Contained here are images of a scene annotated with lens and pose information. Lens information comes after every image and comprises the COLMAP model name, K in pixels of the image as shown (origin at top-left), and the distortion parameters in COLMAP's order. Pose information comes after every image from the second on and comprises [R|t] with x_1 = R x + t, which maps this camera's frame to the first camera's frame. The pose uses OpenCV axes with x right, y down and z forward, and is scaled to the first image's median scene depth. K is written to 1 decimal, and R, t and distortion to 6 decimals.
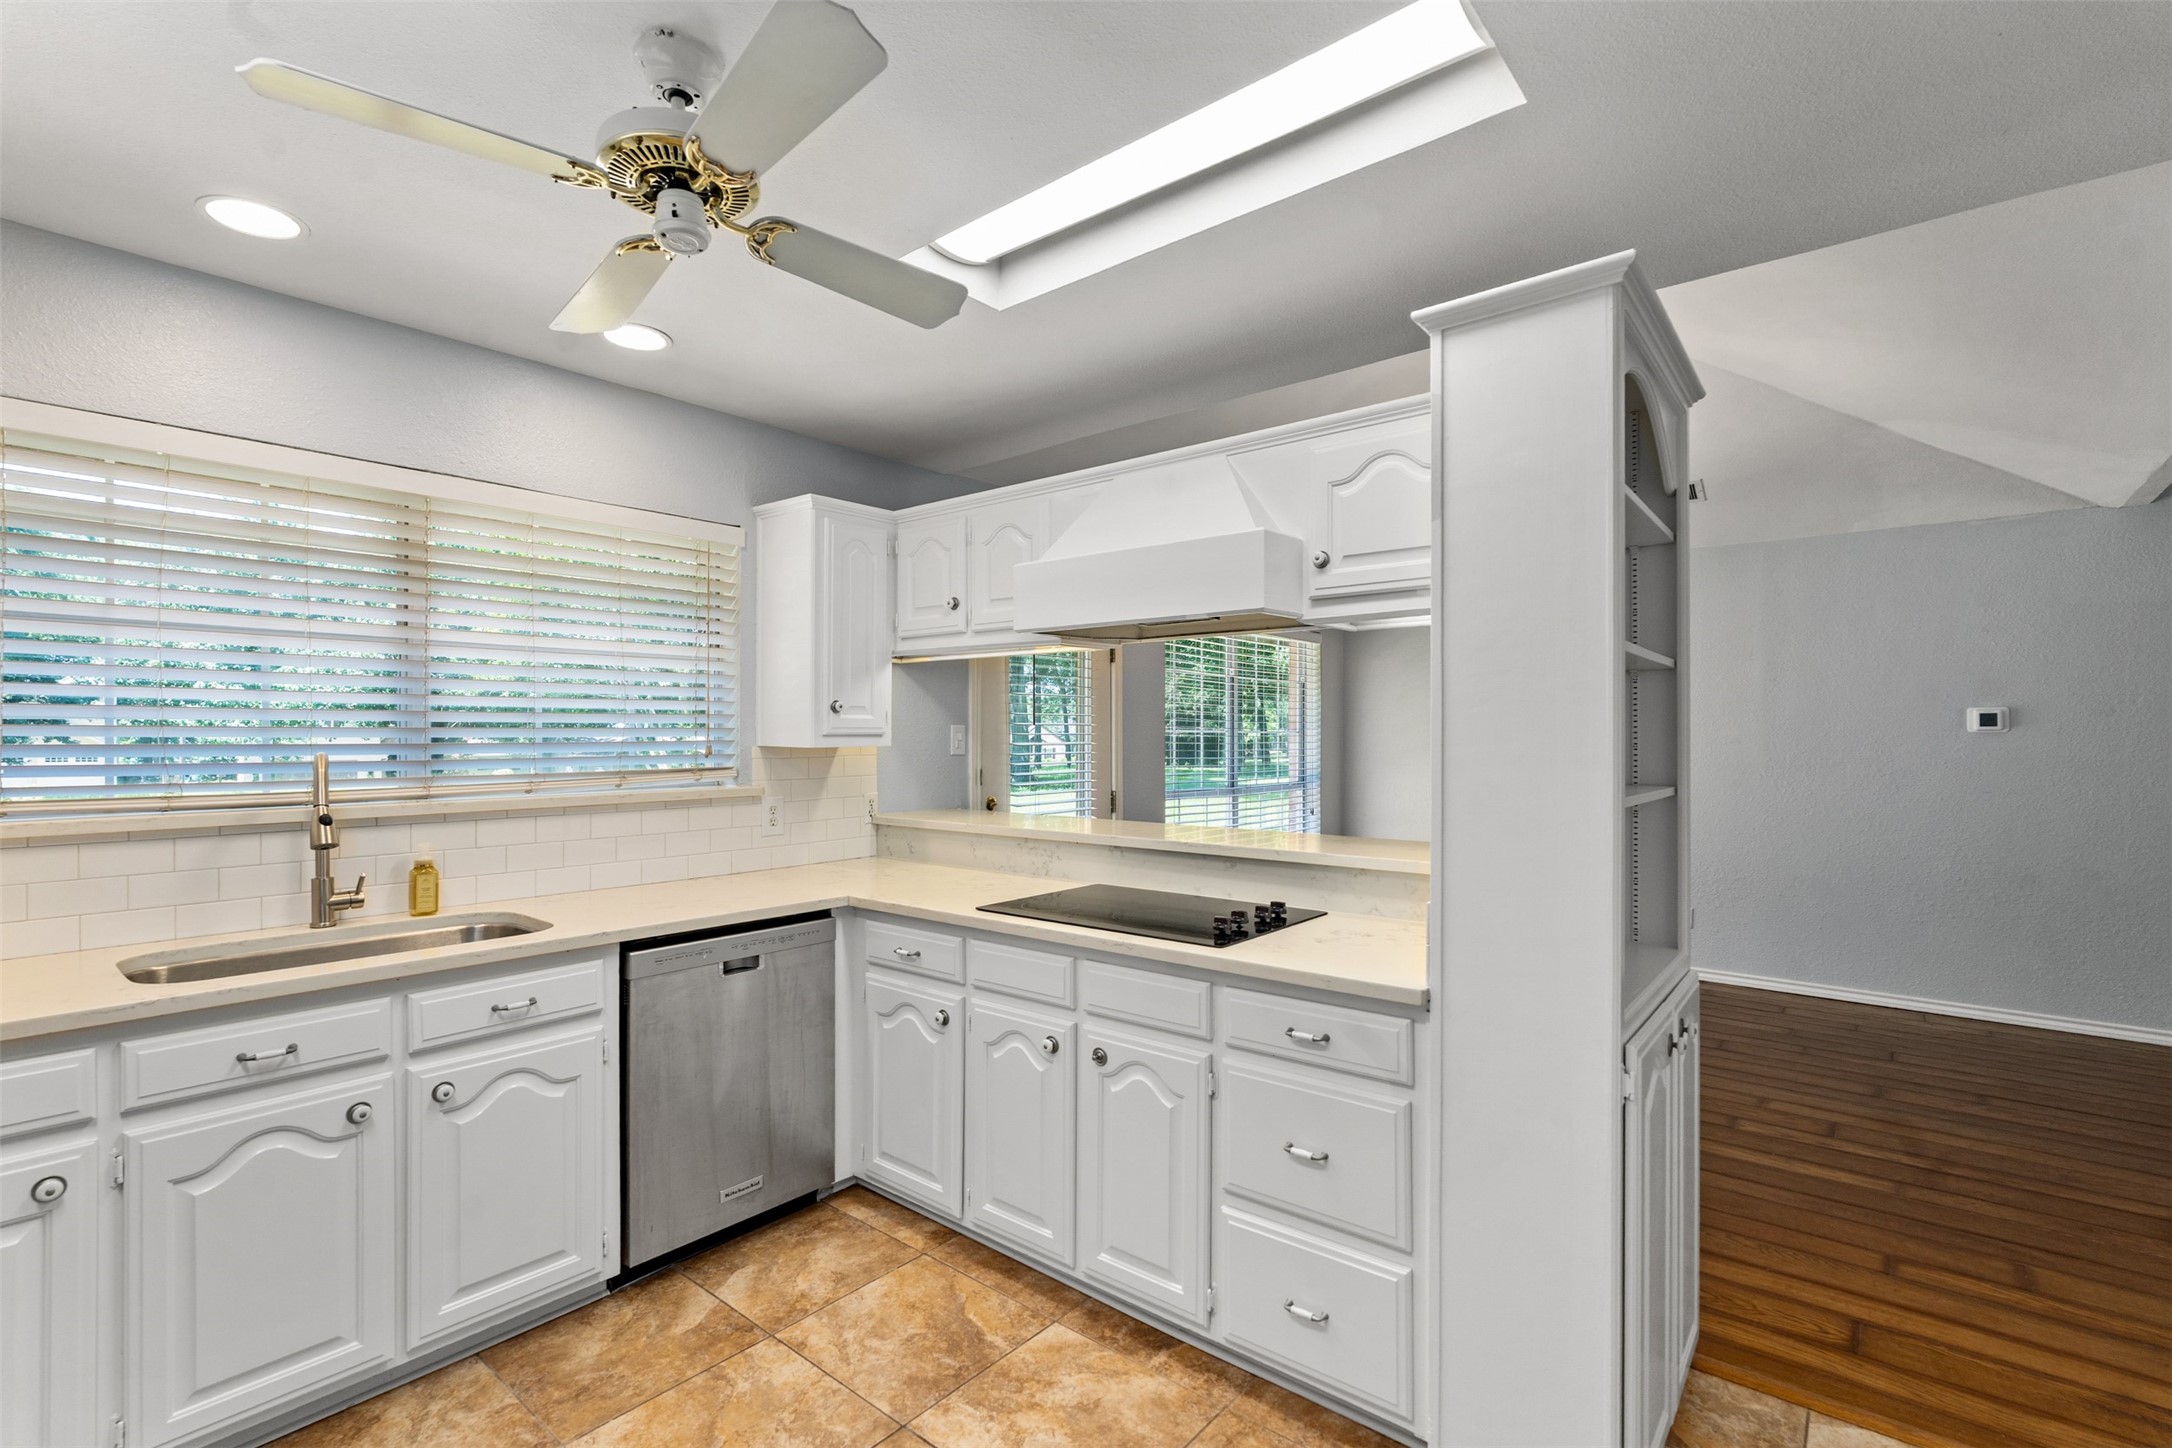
lens RADIAL K [[964.8, 0, 1069.4], [0, 964.8, 733.7], [0, 0, 1]] dist [-0.005296, -0.000242]
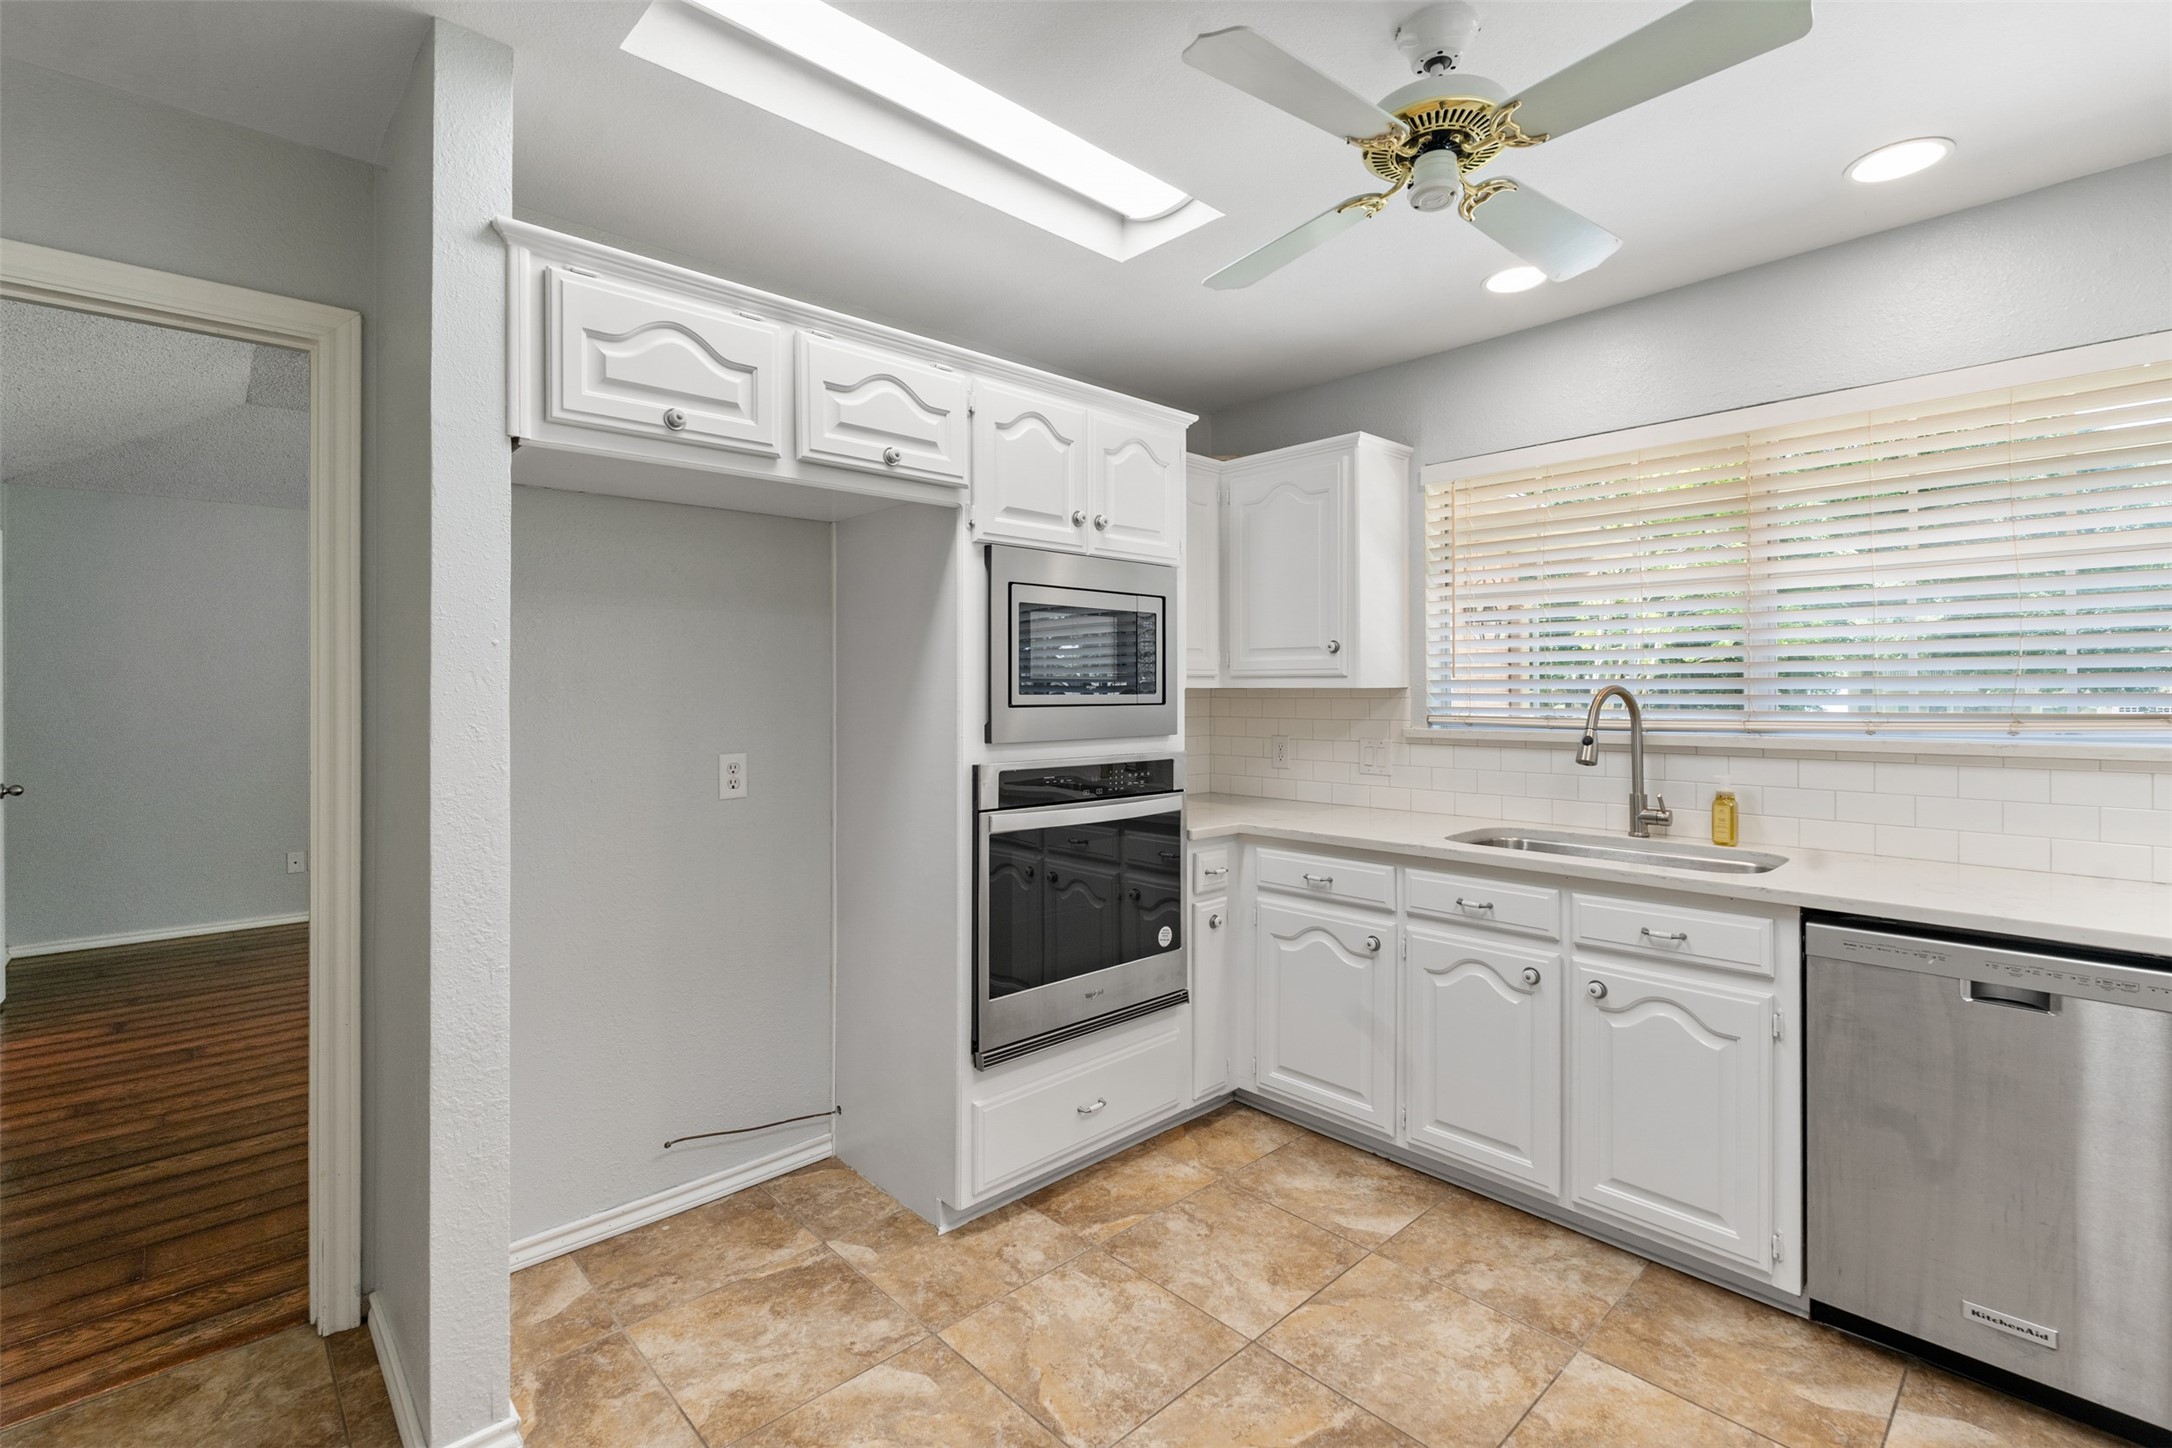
lens RADIAL K [[964.8, 0, 1090.0], [0, 964.8, 684.4], [0, 0, 1]] dist [-0.005296, -0.000242]
pose [[-0.107228, -0.004280, -0.994225, 0.444396], [0.005722, 0.999972, -0.004922, 0.019920], [0.994218, -0.006217, -0.107200, 0.465839]]
